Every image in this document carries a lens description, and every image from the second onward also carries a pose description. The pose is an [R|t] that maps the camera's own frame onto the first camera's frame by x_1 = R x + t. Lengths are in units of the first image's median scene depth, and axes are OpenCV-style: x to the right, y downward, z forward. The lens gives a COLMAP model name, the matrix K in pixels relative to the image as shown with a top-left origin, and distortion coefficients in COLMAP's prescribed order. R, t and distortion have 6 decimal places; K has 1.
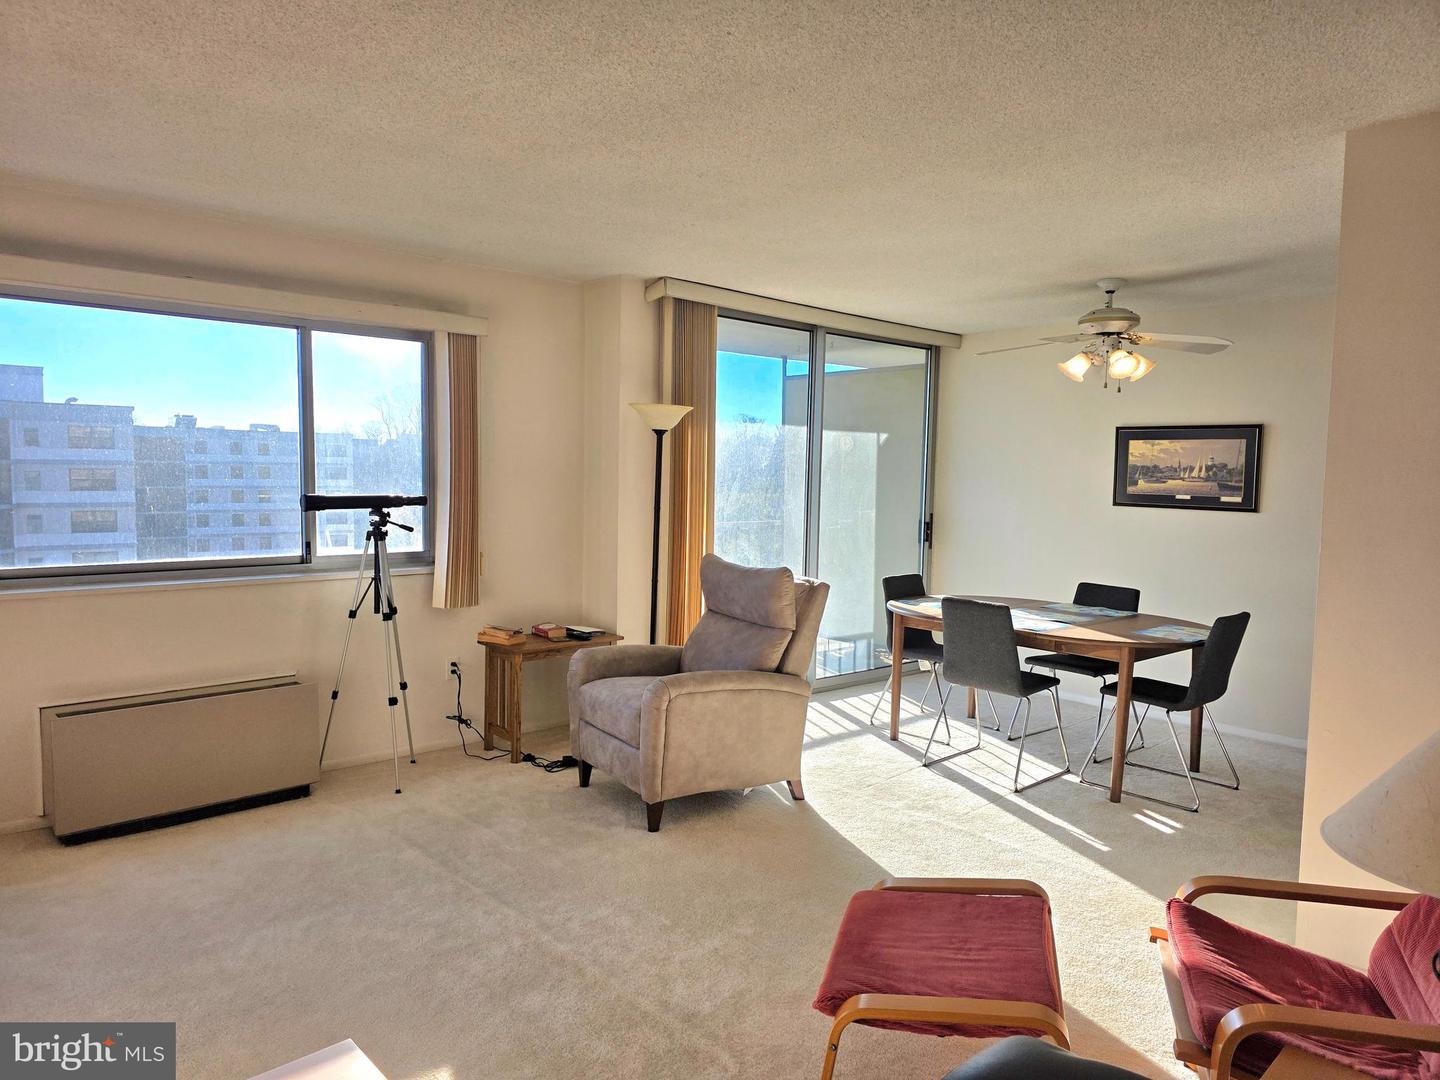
lens RADIAL K [[970.3, 0, 717.9], [0, 970.3, 543.5], [0, 0, 1]] dist [0.041625, -0.032768]
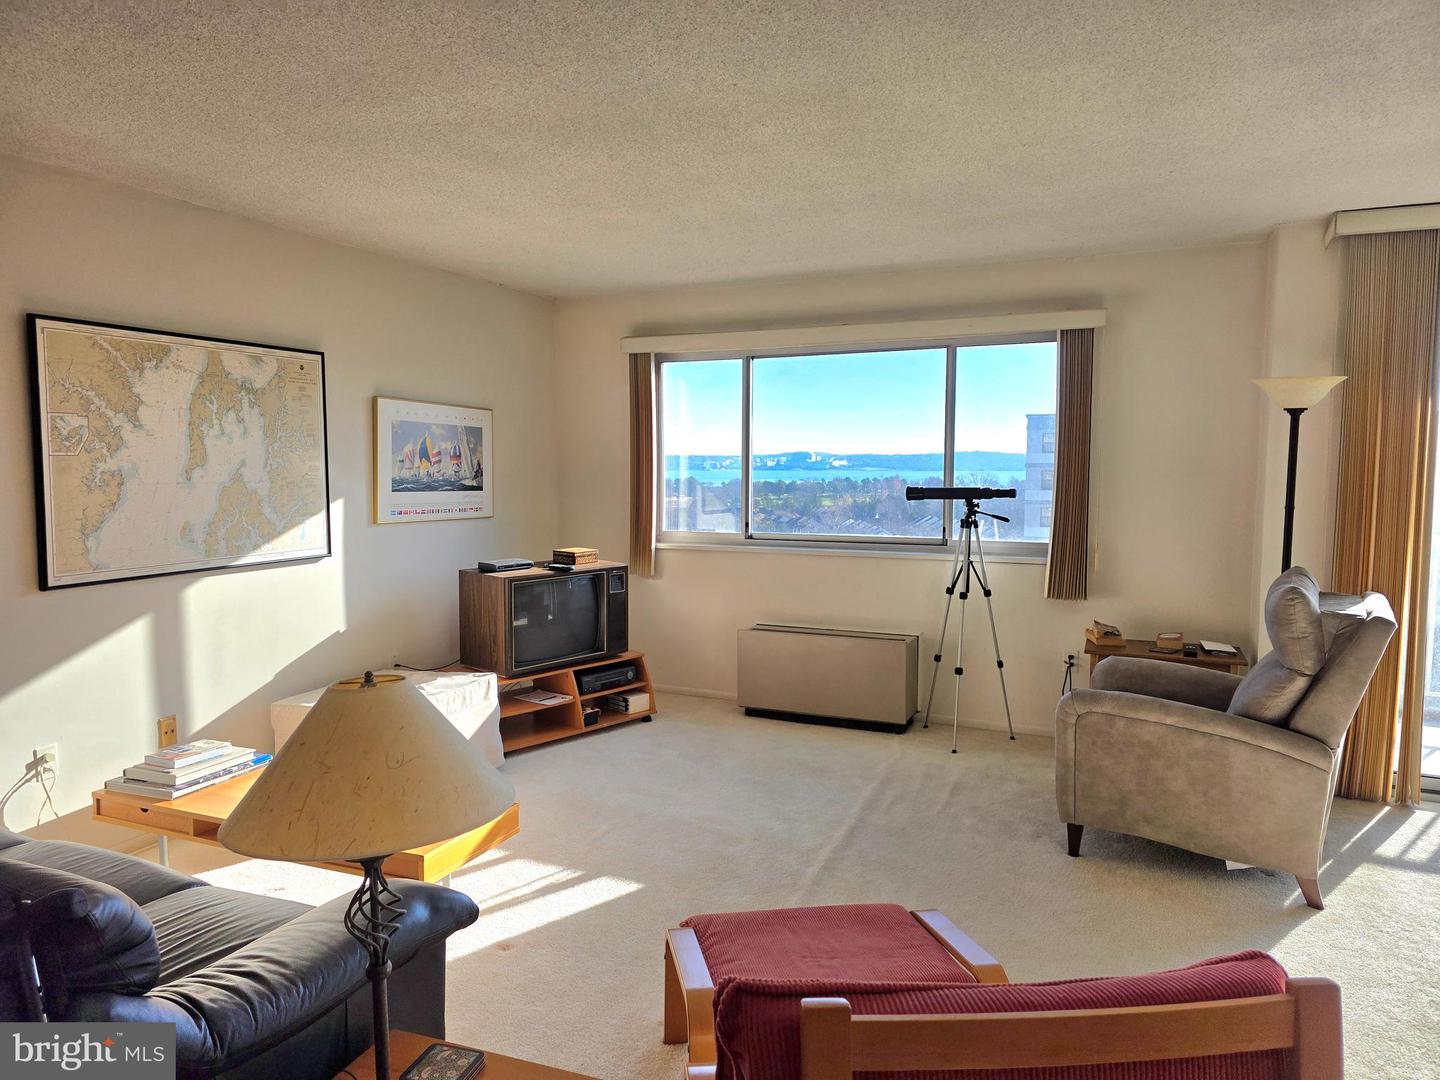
lens RADIAL K [[970.3, 0, 718.2], [0, 970.3, 534.6], [0, 0, 1]] dist [0.041625, -0.032768]
pose [[0.394248, 0.049124, -0.917690, 0.566014], [-0.062578, 0.997688, 0.026522, -0.007078], [0.916871, 0.046971, 0.396410, 0.289435]]
